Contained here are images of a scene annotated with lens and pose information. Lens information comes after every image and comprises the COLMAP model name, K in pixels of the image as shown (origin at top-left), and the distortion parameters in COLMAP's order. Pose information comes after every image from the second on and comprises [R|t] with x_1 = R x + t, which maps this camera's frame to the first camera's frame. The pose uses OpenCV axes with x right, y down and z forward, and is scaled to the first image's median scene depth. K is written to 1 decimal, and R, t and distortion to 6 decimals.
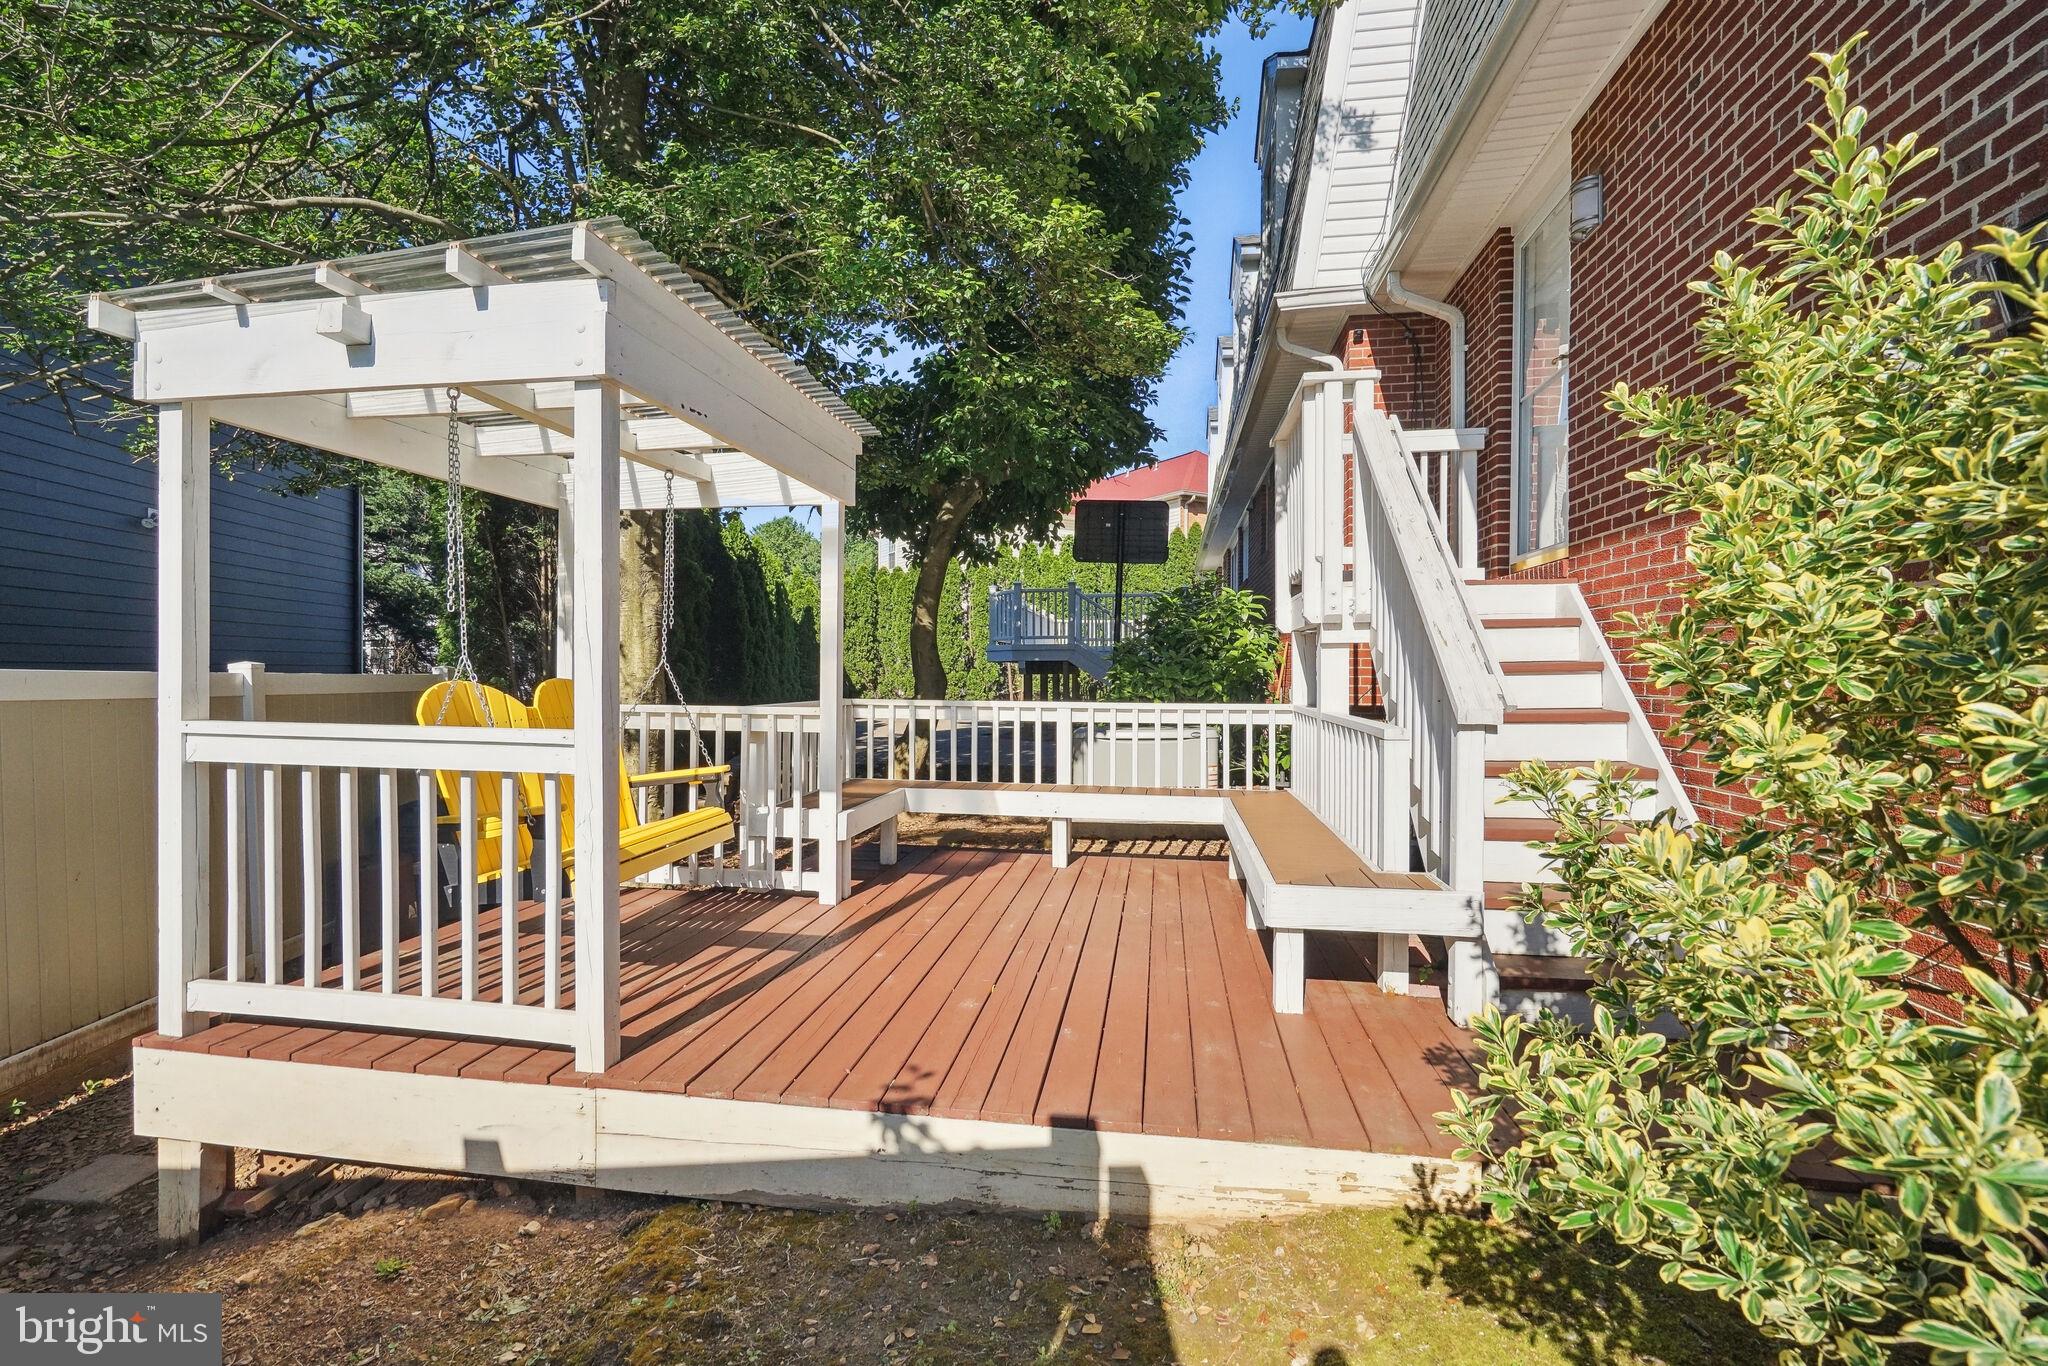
lens RADIAL K [[943.3, 0, 1013.5], [0, 943.3, 687.2], [0, 0, 1]] dist [-0.000396, -0.001021]
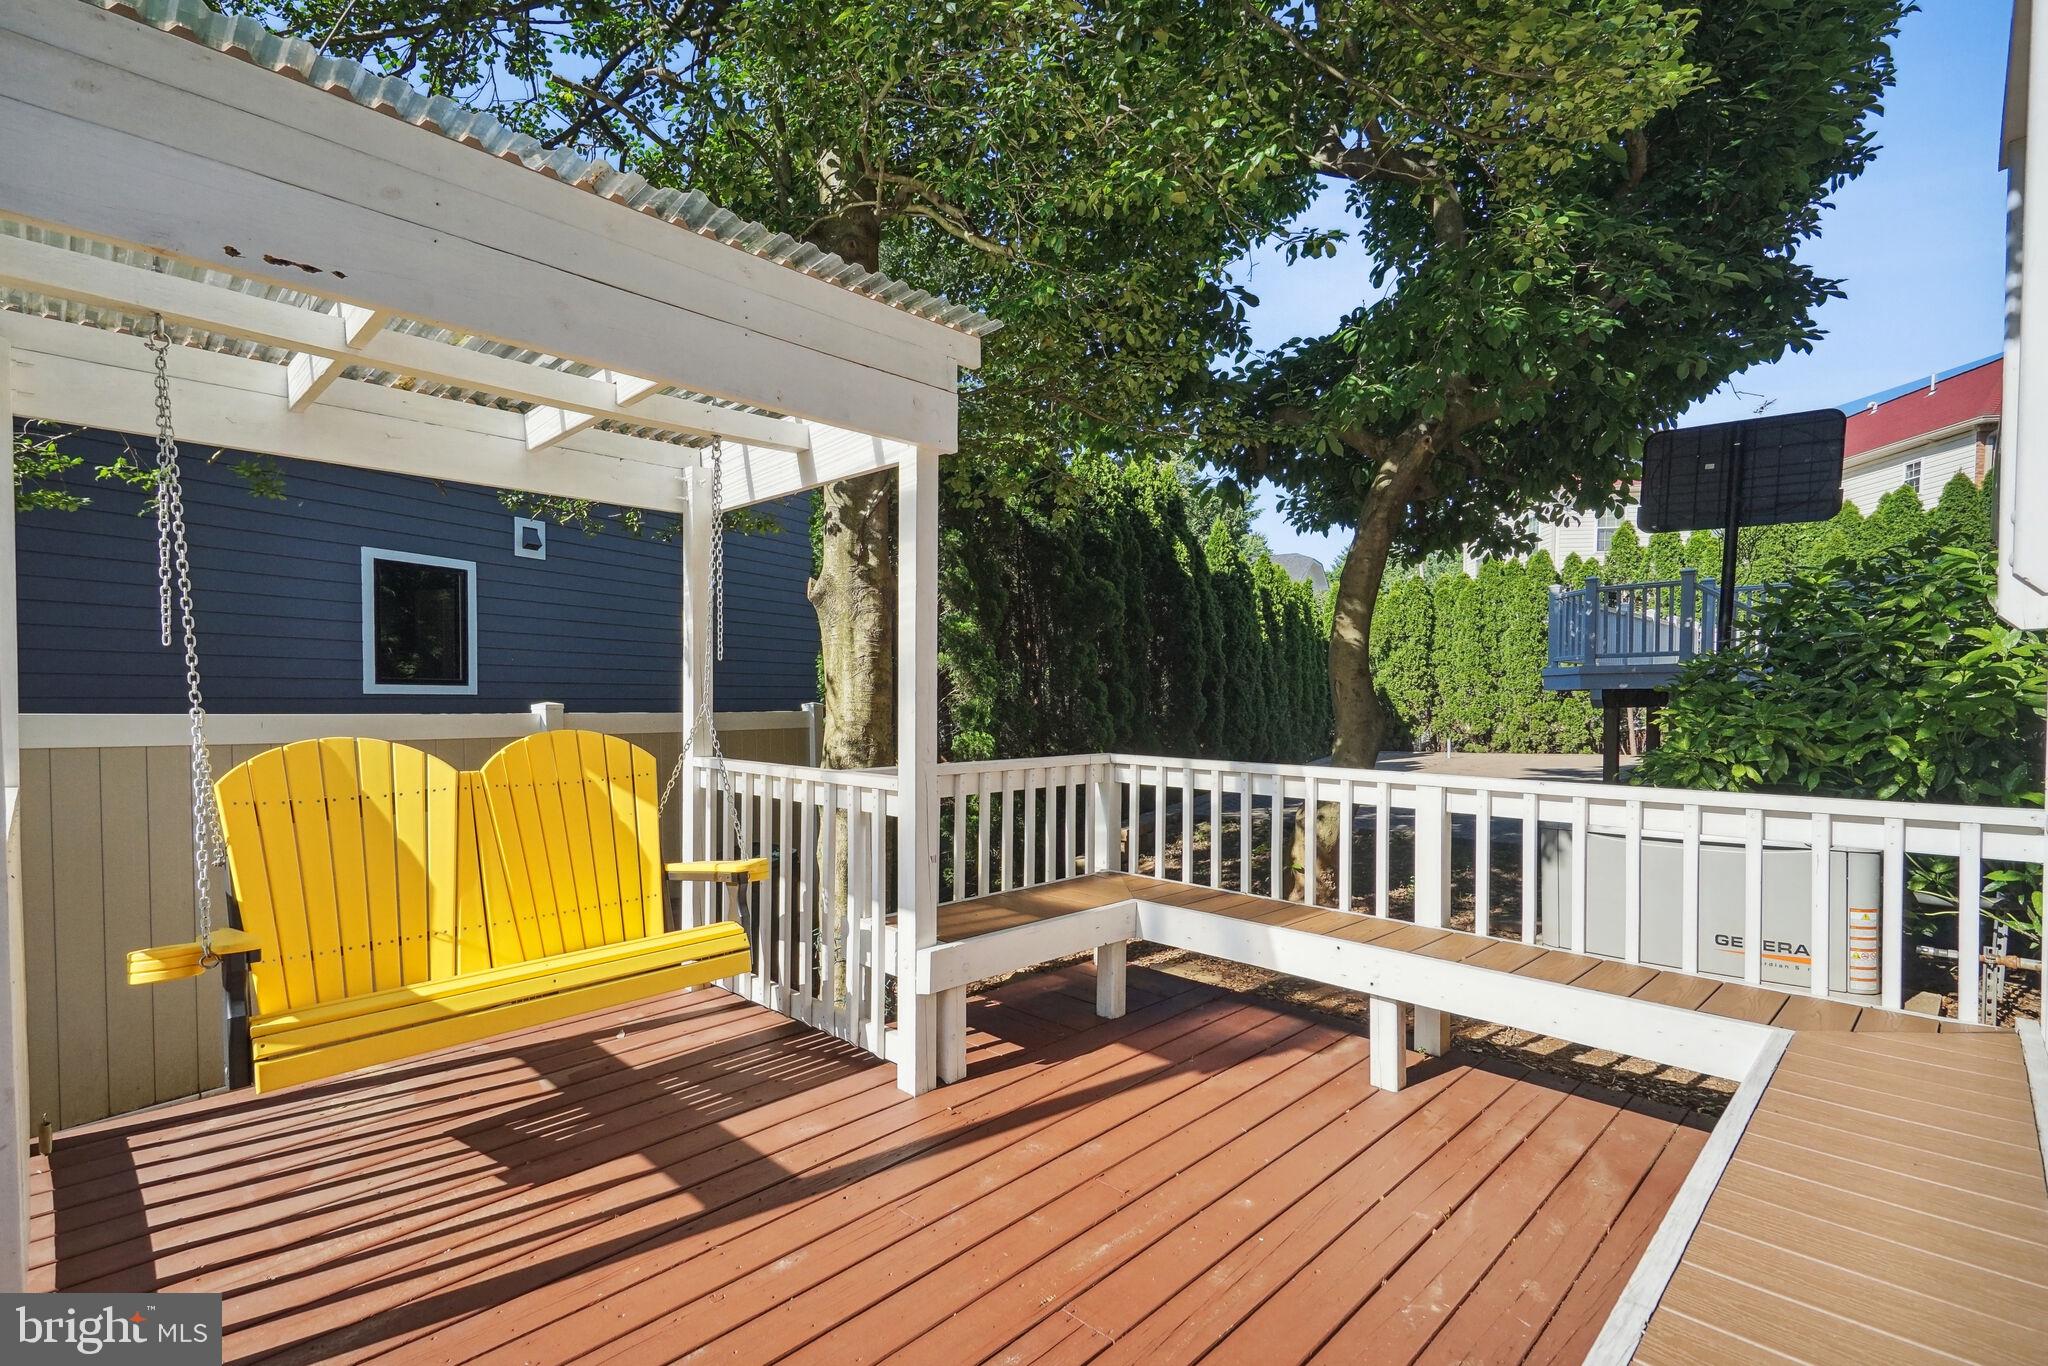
lens RADIAL K [[959.3, 0, 1004.8], [0, 959.3, 715.0], [0, 0, 1]] dist [0.047438, -0.000109]
pose [[0.817427, 0.005991, -0.576001, 0.178817], [-0.006447, 0.999978, 0.001251, -0.016856], [0.575996, 0.002691, 0.817448, 0.409411]]
